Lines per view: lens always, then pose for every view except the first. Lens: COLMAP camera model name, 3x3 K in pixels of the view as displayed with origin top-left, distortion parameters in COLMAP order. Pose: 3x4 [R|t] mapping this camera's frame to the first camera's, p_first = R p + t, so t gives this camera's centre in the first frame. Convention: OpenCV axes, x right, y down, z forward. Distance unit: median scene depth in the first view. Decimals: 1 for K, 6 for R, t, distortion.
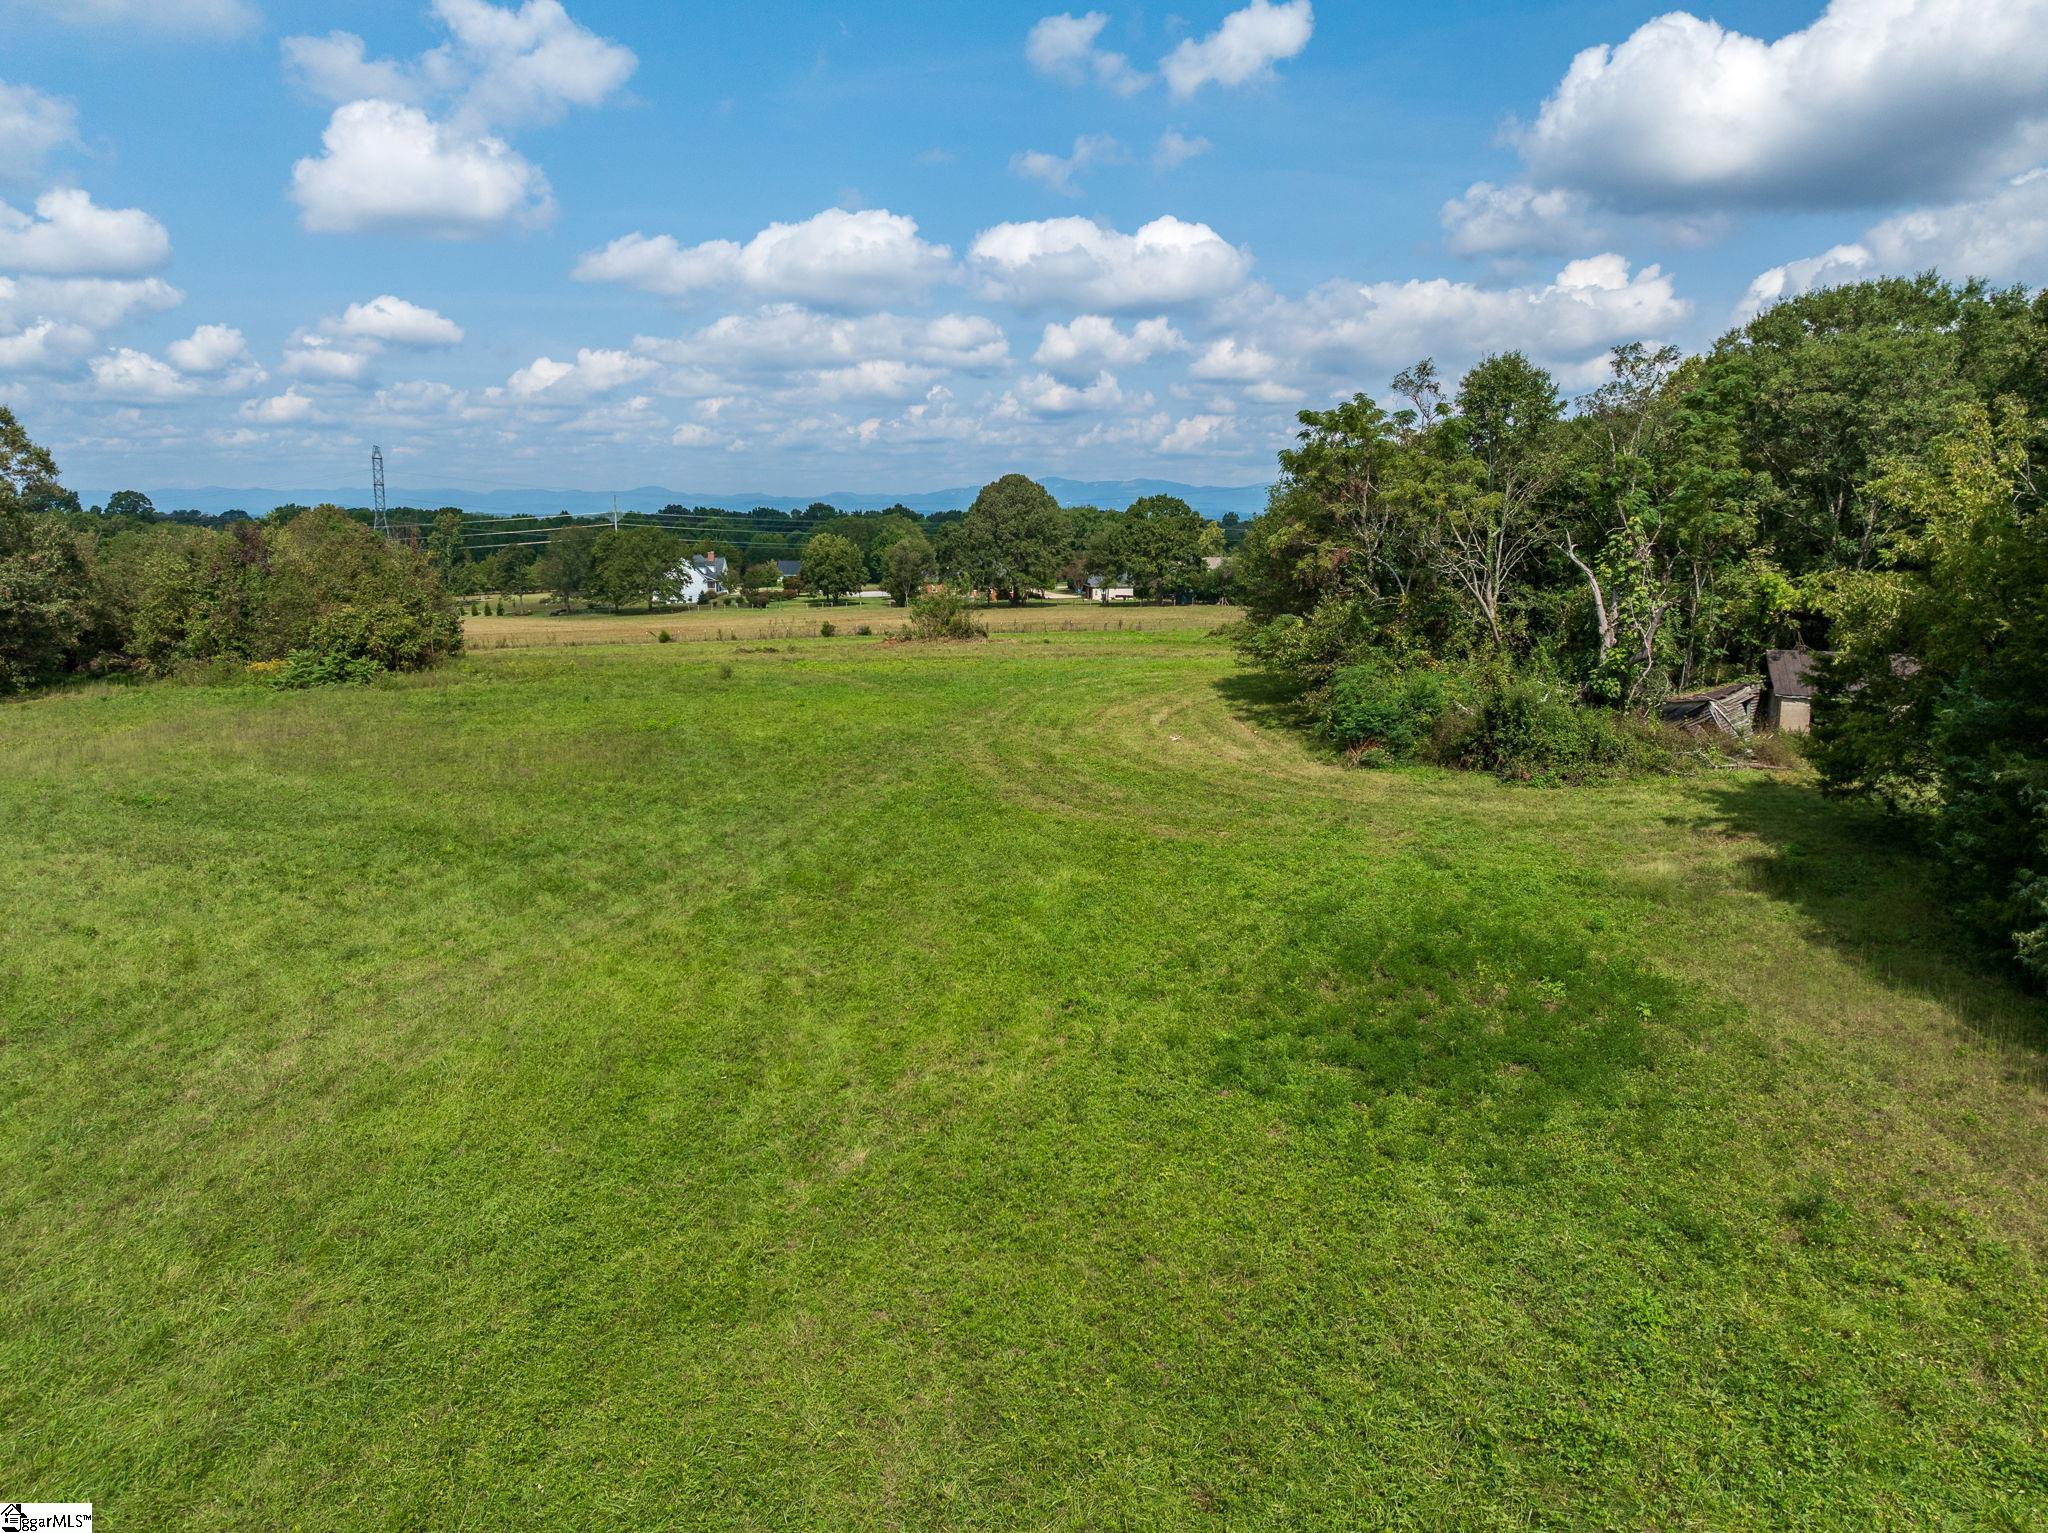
lens RADIAL K [[1434.9, 0, 1033.1], [0, 1434.9, 757.7], [0, 0, 1]] dist [-0.040213, 0.003316]
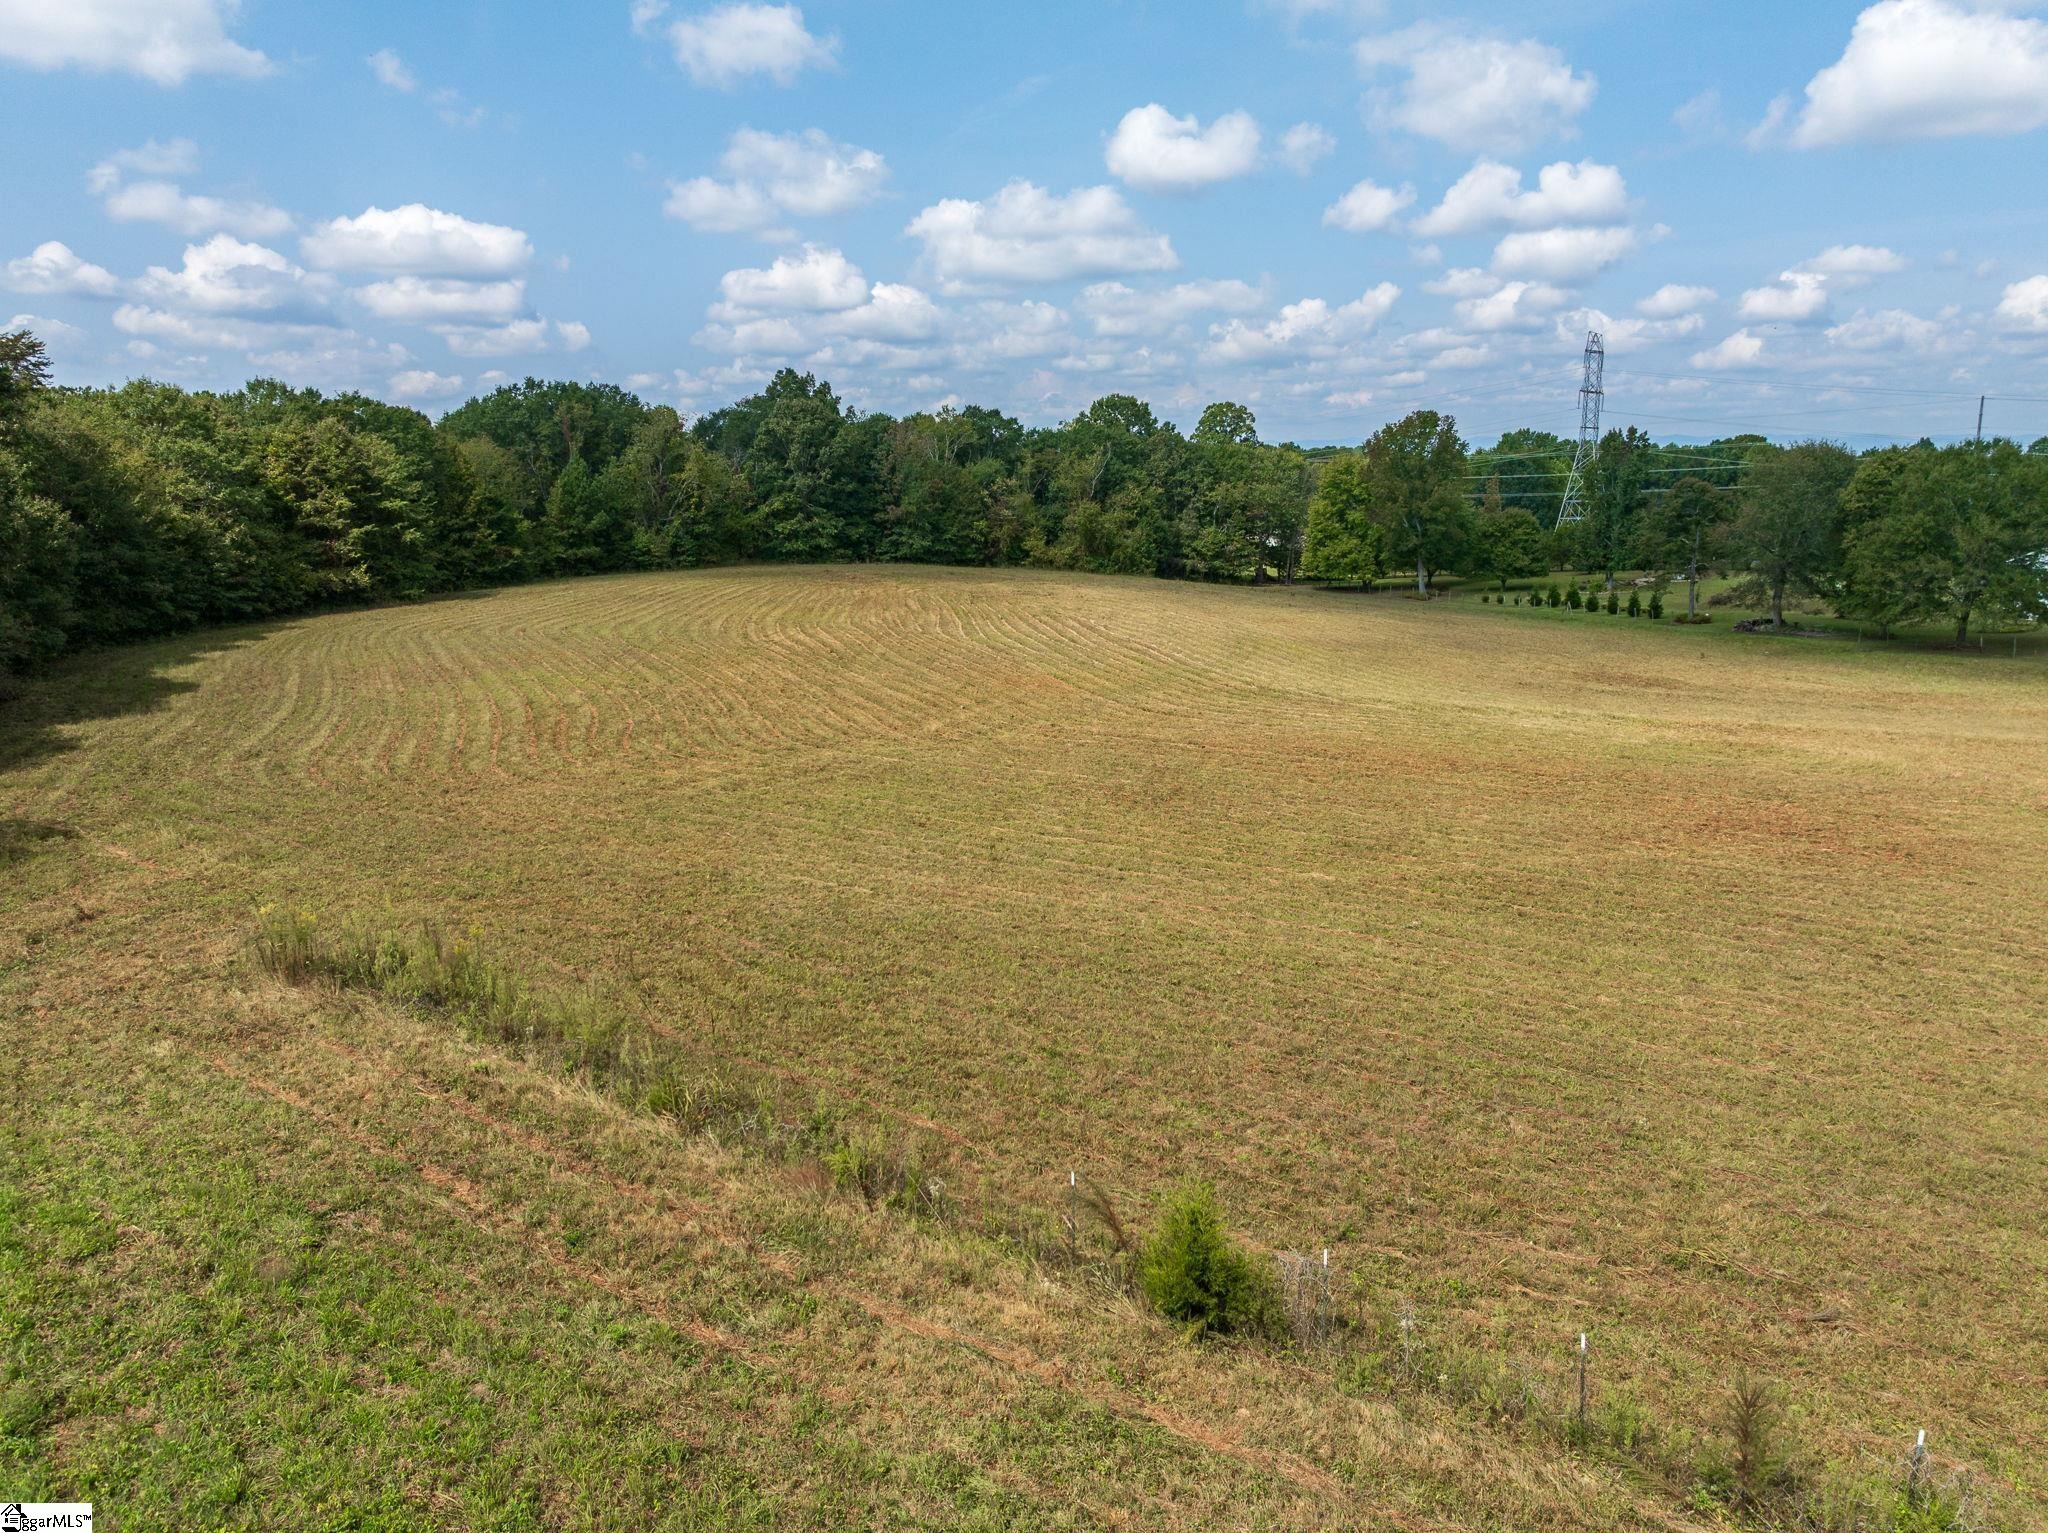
lens RADIAL K [[1441.9, 0, 1028.9], [0, 1441.9, 738.1], [0, 0, 1]] dist [-0.039069, -0.003775]
pose [[0.606344, 0.143848, -0.782083, -0.072697], [-0.126205, 0.988445, 0.083959, -0.052577], [0.785123, 0.047795, 0.617492, 0.370197]]
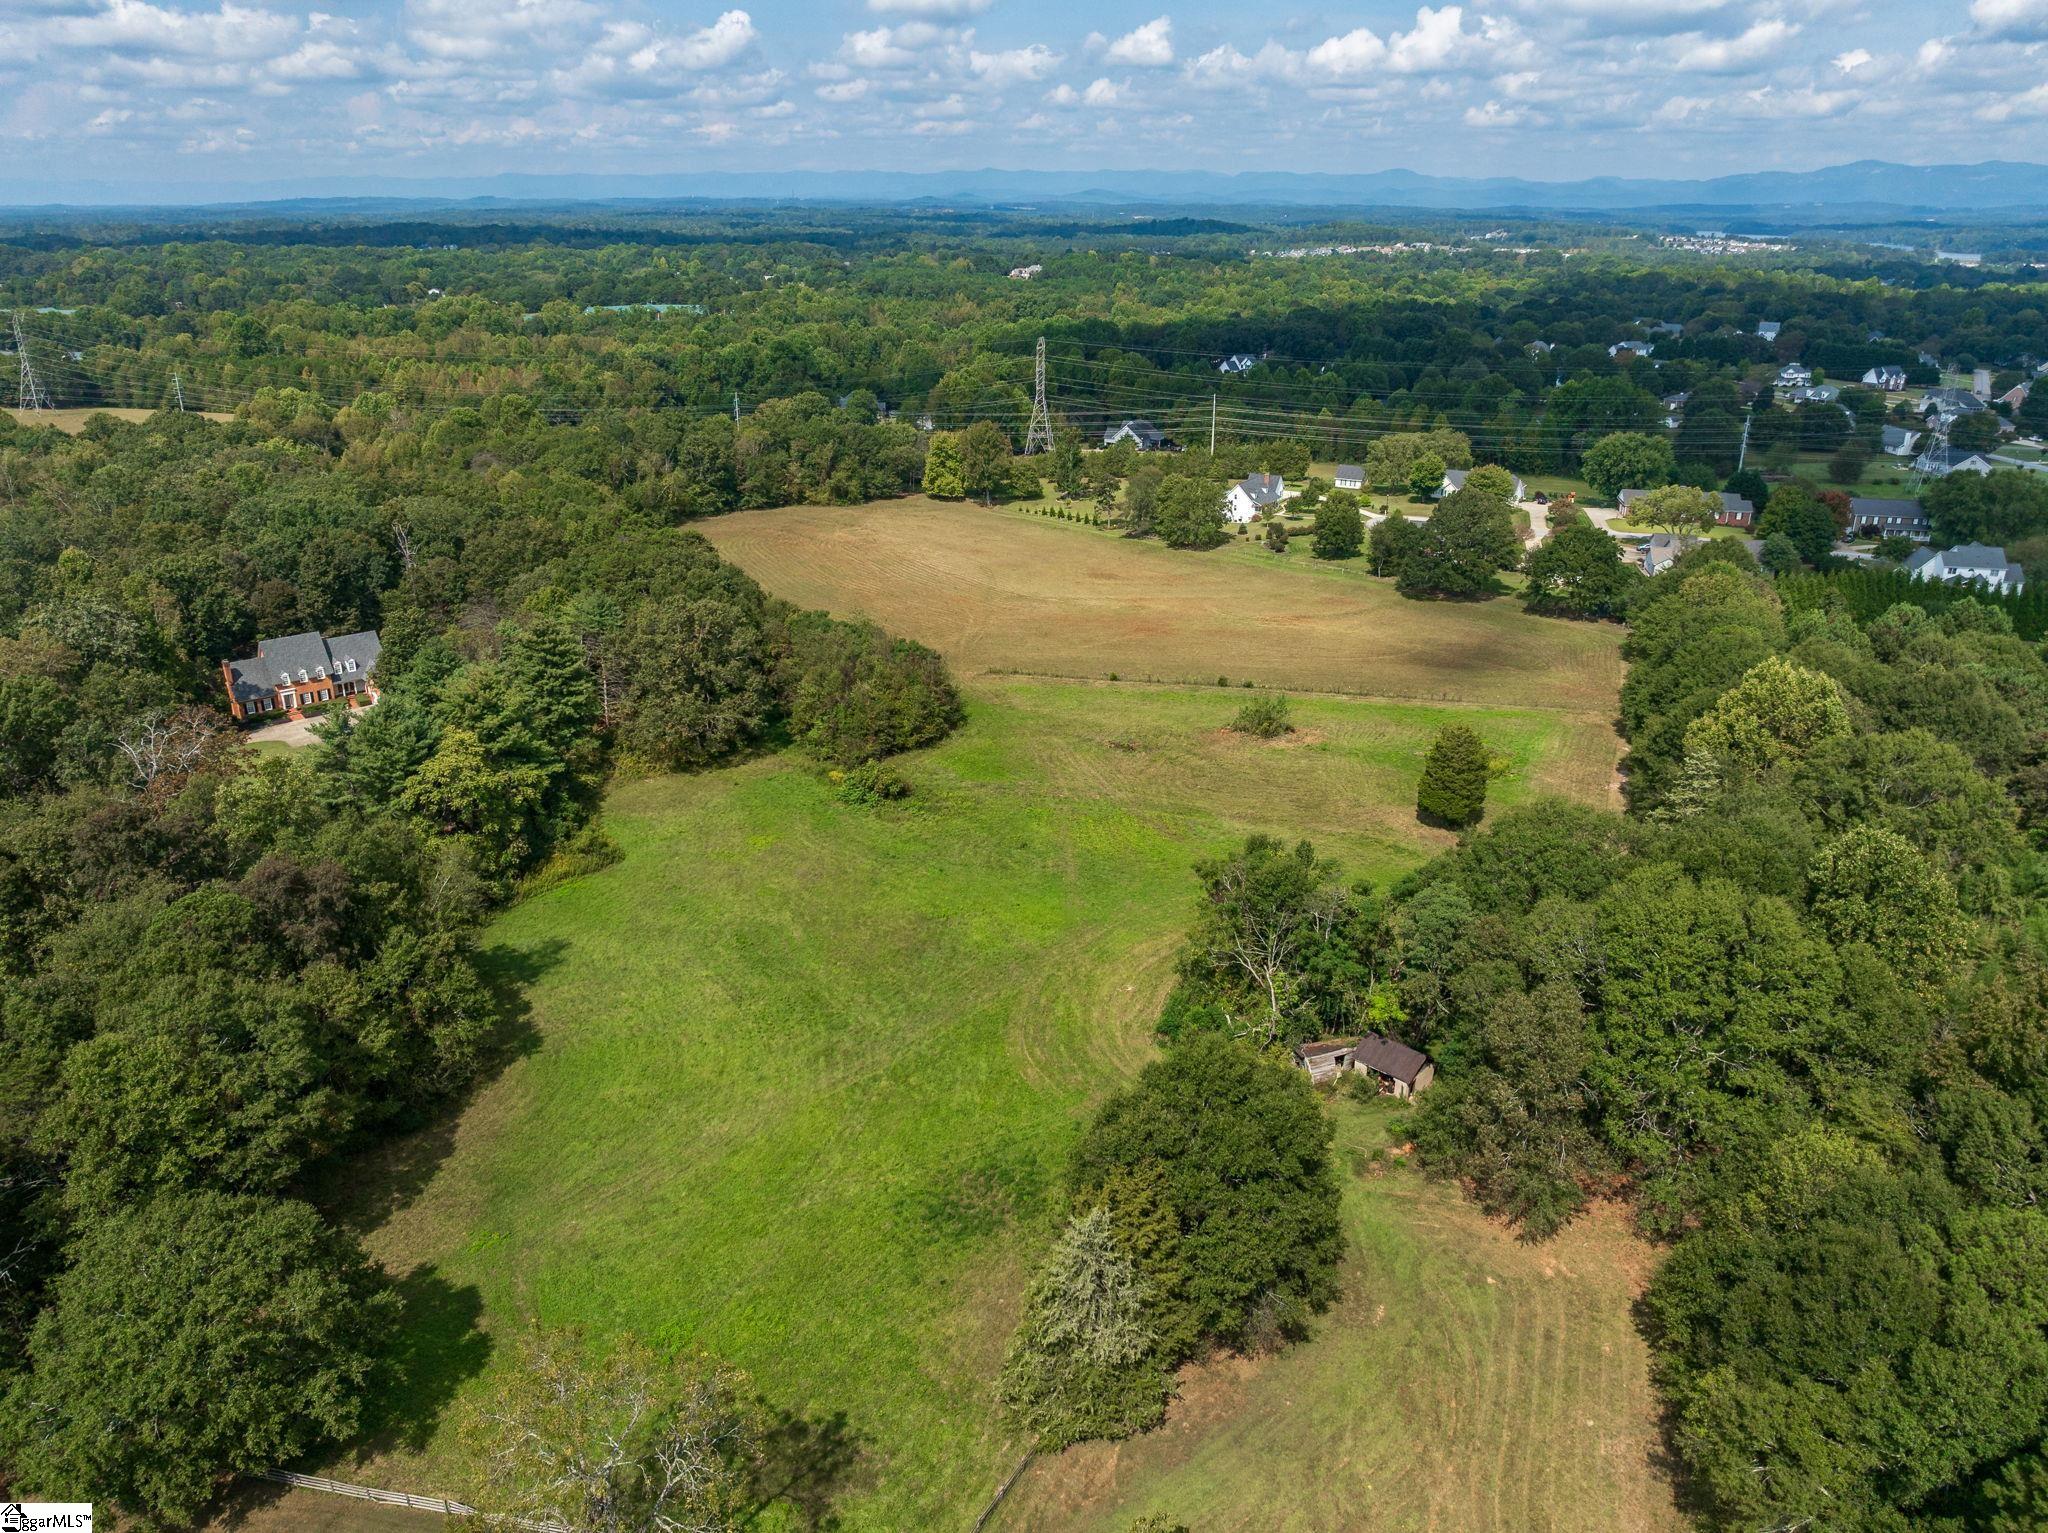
lens RADIAL K [[1434.9, 0, 1033.1], [0, 1434.9, 757.7], [0, 0, 1]] dist [-0.040213, 0.003316]
pose [[0.879310, 0.173599, -0.443483, 0.141611], [-0.078901, 0.971431, 0.223821, -0.132703], [0.469669, -0.161816, 0.867886, -0.141366]]
